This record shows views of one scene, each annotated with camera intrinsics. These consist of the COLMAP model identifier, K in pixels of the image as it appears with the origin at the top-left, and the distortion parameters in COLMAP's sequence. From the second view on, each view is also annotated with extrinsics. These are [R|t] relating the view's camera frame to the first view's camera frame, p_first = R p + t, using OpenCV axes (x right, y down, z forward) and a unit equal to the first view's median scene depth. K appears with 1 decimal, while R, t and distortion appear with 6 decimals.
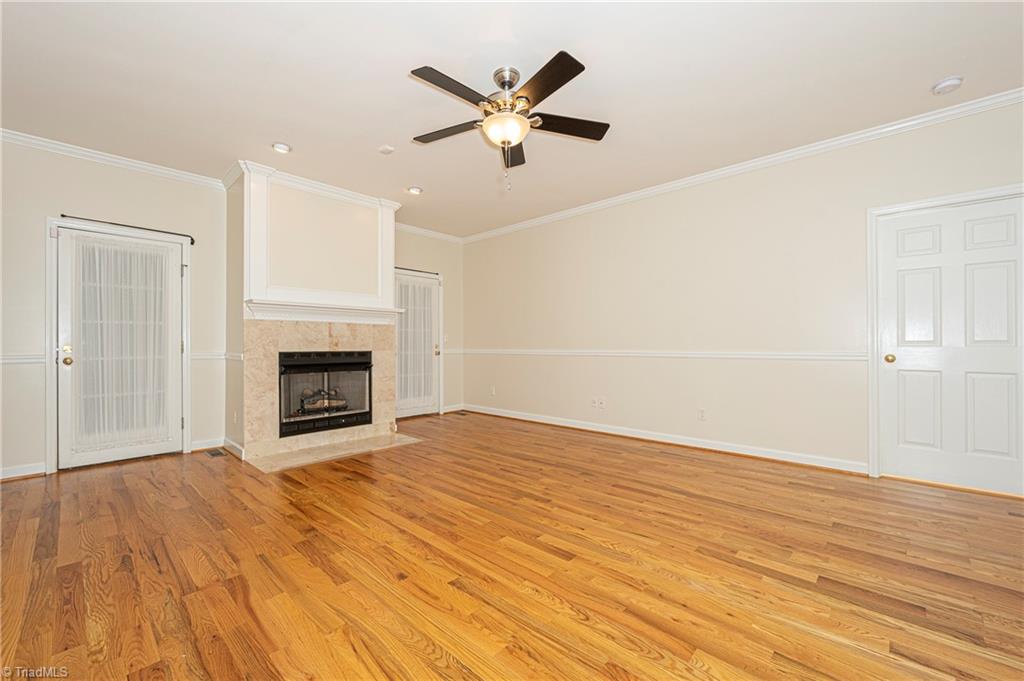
lens RADIAL K [[419.1, 0, 506.9], [0, 419.1, 342.8], [0, 0, 1]] dist [-0.003147, -0.000480]
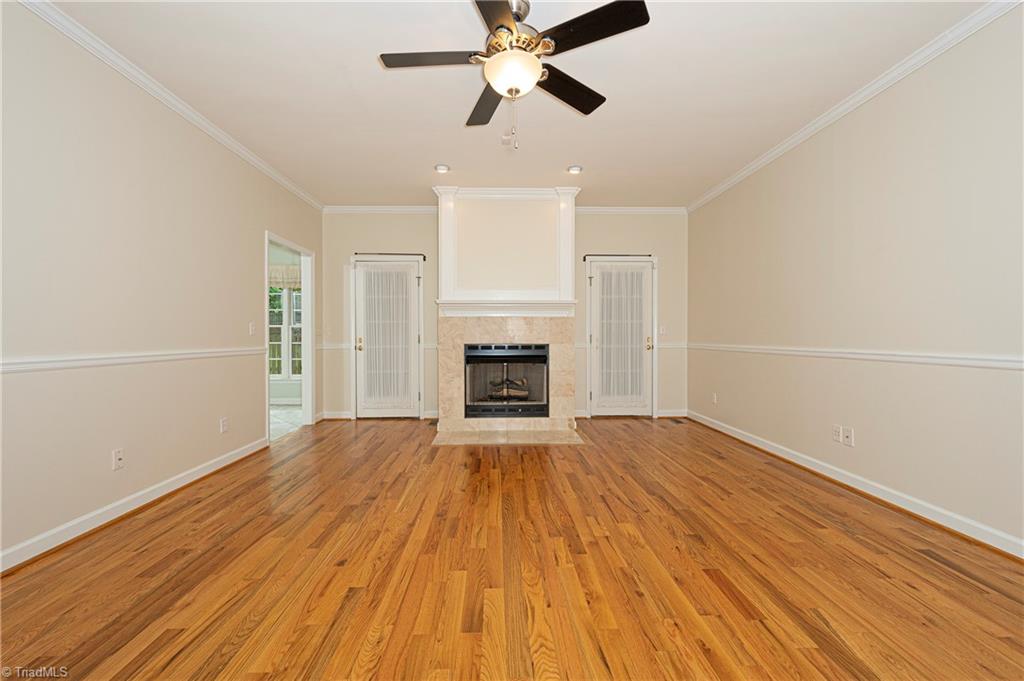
lens RADIAL K [[419.1, 0, 506.9], [0, 419.1, 342.8], [0, 0, 1]] dist [-0.003147, -0.000480]
pose [[0.693296, 0.014454, -0.720508, 0.379270], [0.003339, 0.999724, 0.023267, -0.008508], [0.720645, -0.018537, 0.693056, 0.280452]]
